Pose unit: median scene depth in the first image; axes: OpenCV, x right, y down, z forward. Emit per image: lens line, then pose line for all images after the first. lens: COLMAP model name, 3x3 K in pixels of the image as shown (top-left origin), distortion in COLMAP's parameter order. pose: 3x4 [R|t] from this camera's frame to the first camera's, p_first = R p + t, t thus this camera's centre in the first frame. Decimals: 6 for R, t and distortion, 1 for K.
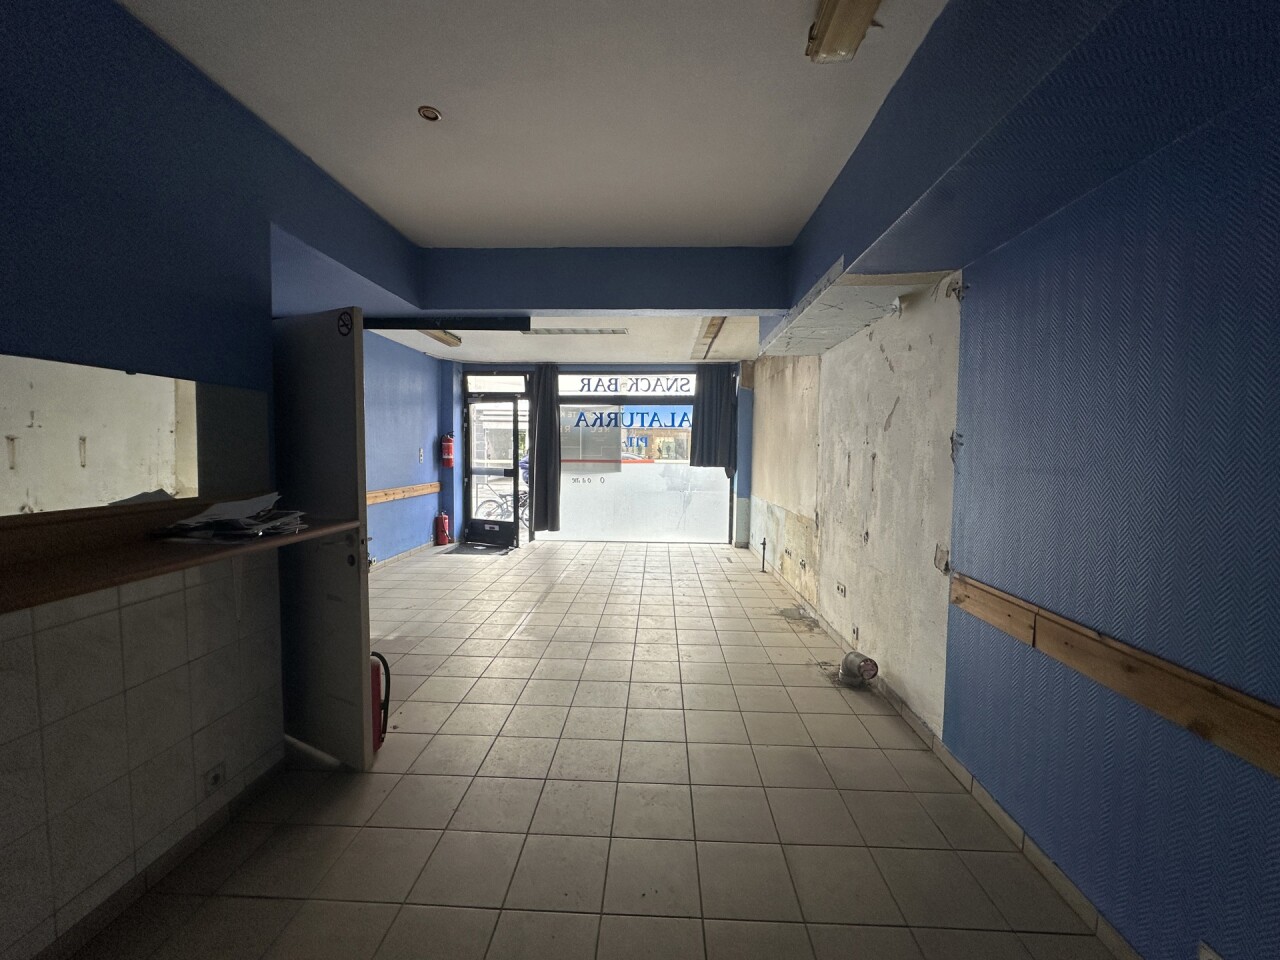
lens RADIAL K [[512.0, 0, 629.4], [0, 512.0, 481.4], [0, 0, 1]] dist [0.002856, 0.000169]
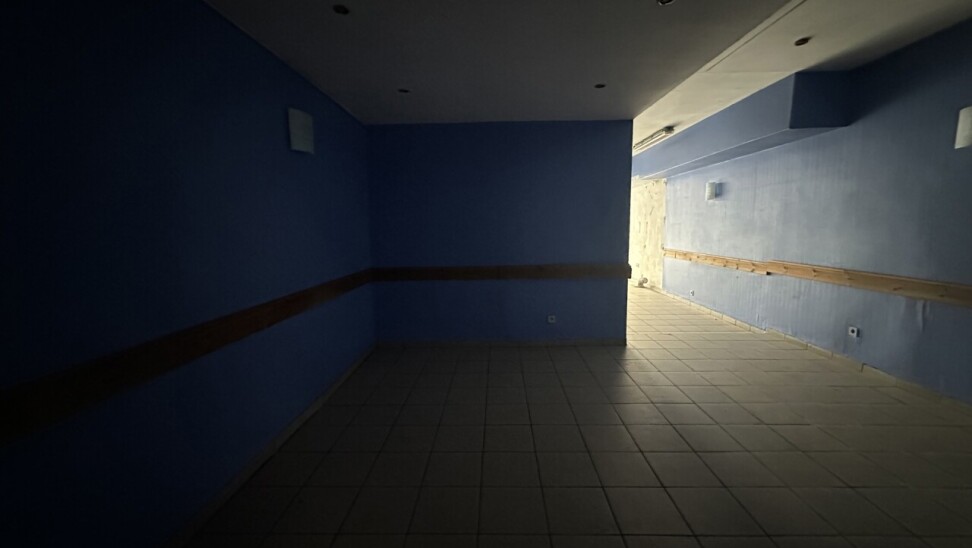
lens RADIAL K [[388.1, 0, 489.0], [0, 388.1, 274.4], [0, 0, 1]] dist [0.002537, 0.001160]
pose [[0.998340, -0.021437, 0.053450, -0.642302], [0.018480, 0.998304, 0.055208, 0.116490], [-0.054543, -0.054128, 0.997043, -1.374517]]
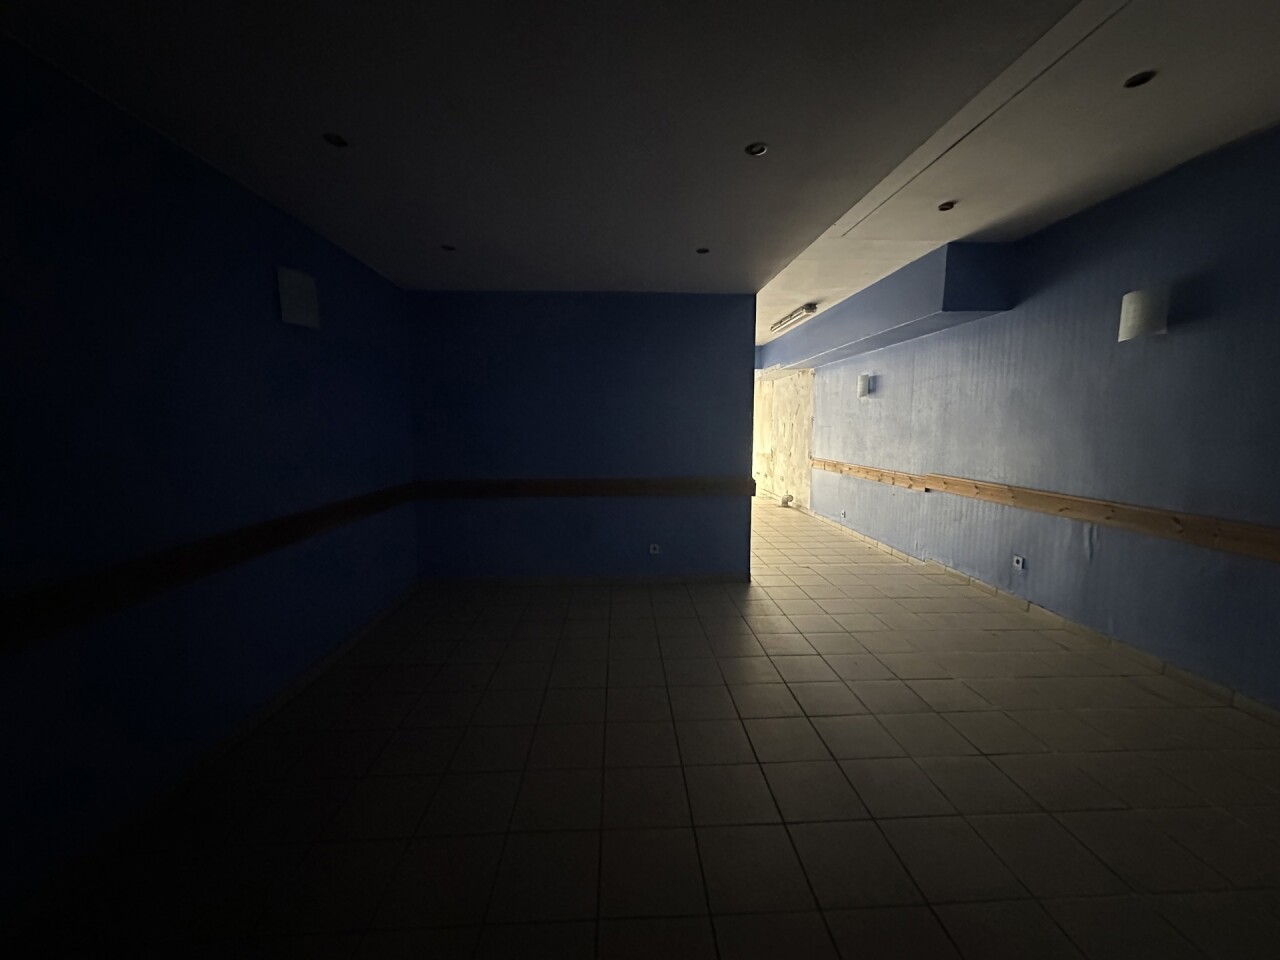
lens RADIAL K [[512.0, 0, 647.9], [0, 512.0, 481.0], [0, 0, 1]] dist [0.002856, 0.000169]
pose [[0.992264, -0.017073, 0.122969, -0.541478], [0.012269, 0.999136, 0.039718, 0.114804], [-0.123541, -0.037902, 0.991615, -1.396617]]
